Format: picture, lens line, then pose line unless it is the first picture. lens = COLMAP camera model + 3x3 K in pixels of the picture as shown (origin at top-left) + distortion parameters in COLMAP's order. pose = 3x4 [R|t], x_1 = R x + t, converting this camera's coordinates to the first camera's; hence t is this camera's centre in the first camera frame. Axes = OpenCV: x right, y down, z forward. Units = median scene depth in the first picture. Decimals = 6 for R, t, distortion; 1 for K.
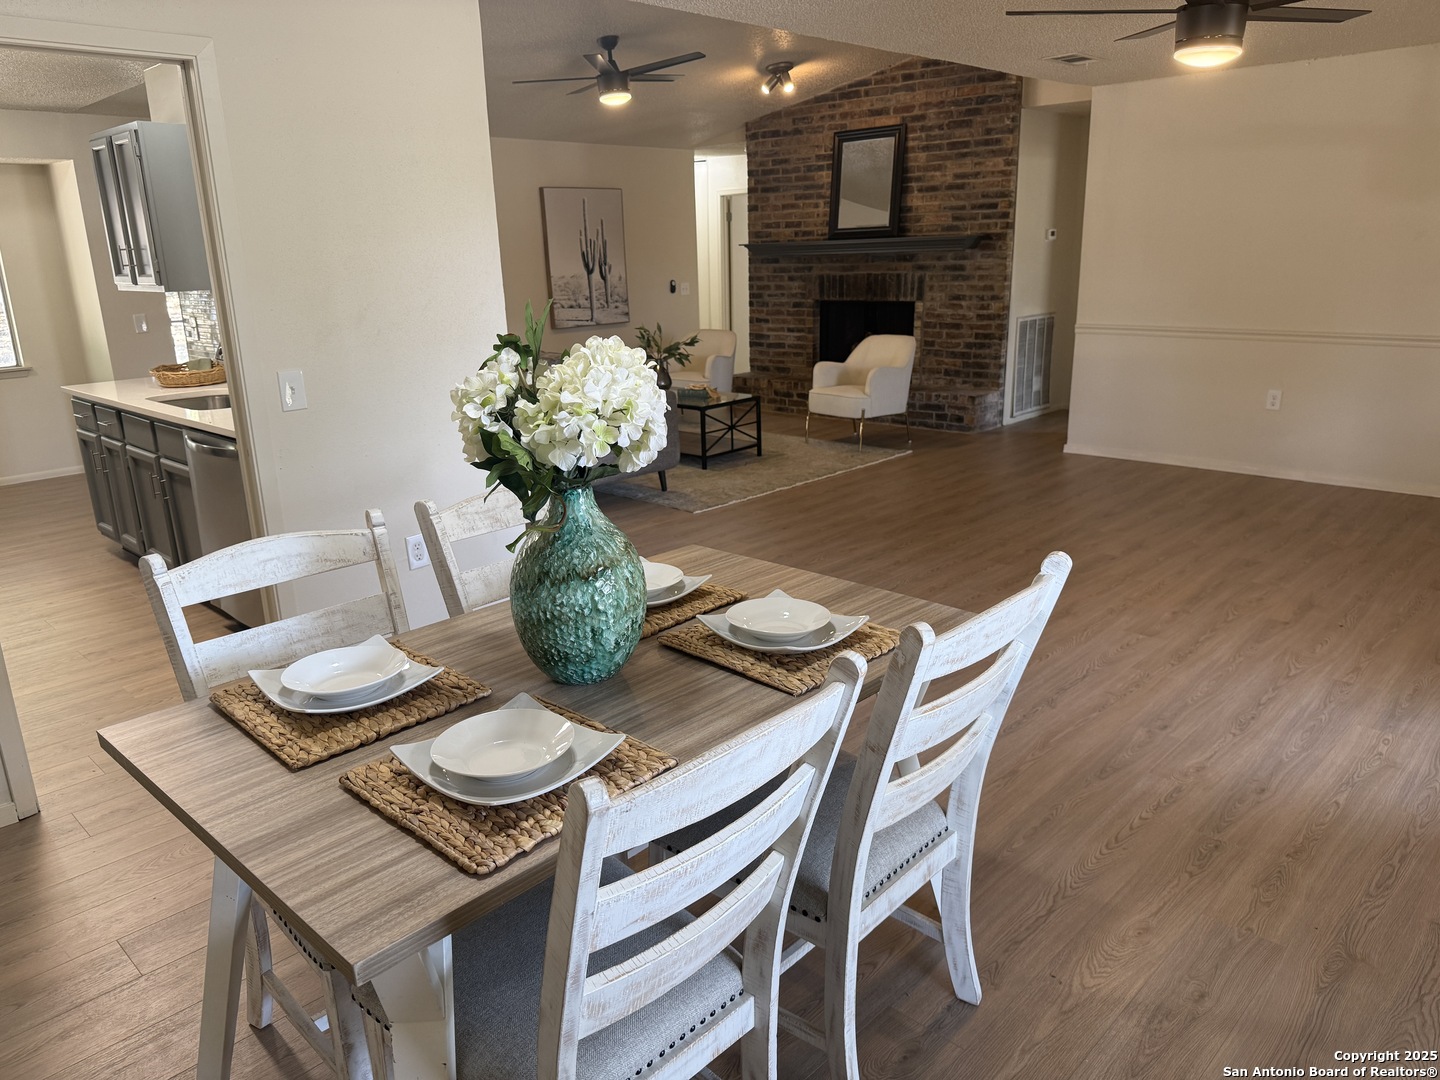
lens RADIAL K [[1013.7, 0, 723.0], [0, 1013.7, 590.8], [0, 0, 1]] dist [0.072488, -0.110590]
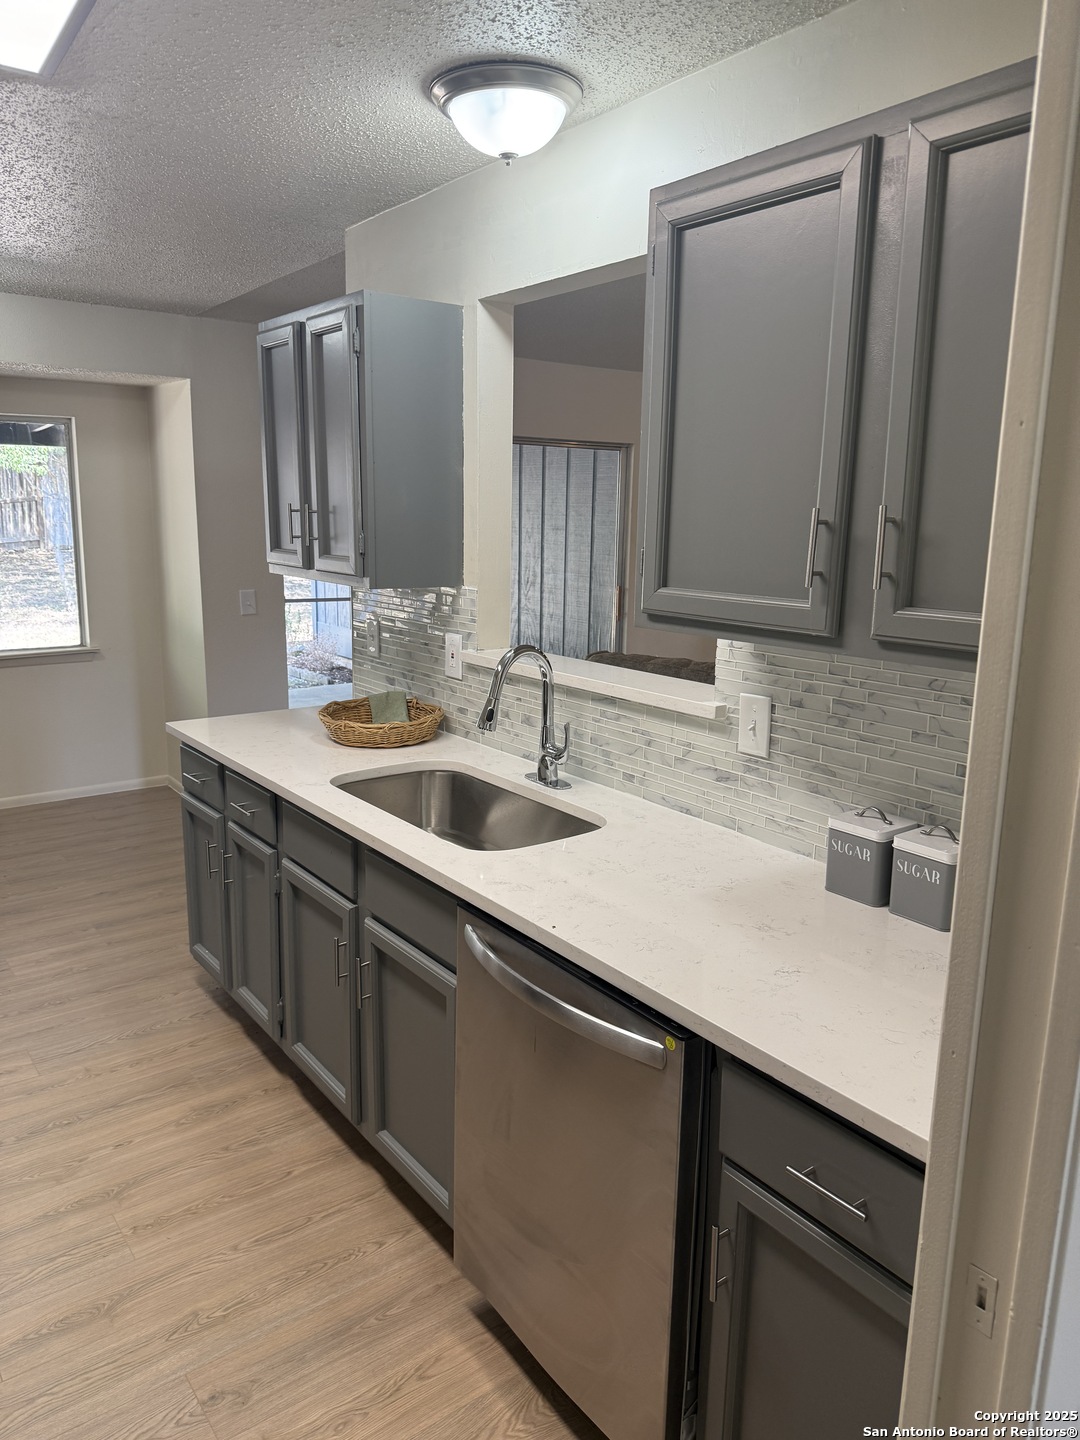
lens RADIAL K [[1013.7, 0, 540.0], [0, 1013.7, 720.0], [0, 0, 1]] dist [0.072488, -0.110590]
pose [[0.987467, 0.059468, -0.146192, -0.331558], [-0.075908, 0.991076, -0.109577, -0.148911], [0.138371, 0.119301, 0.983169, 0.424535]]
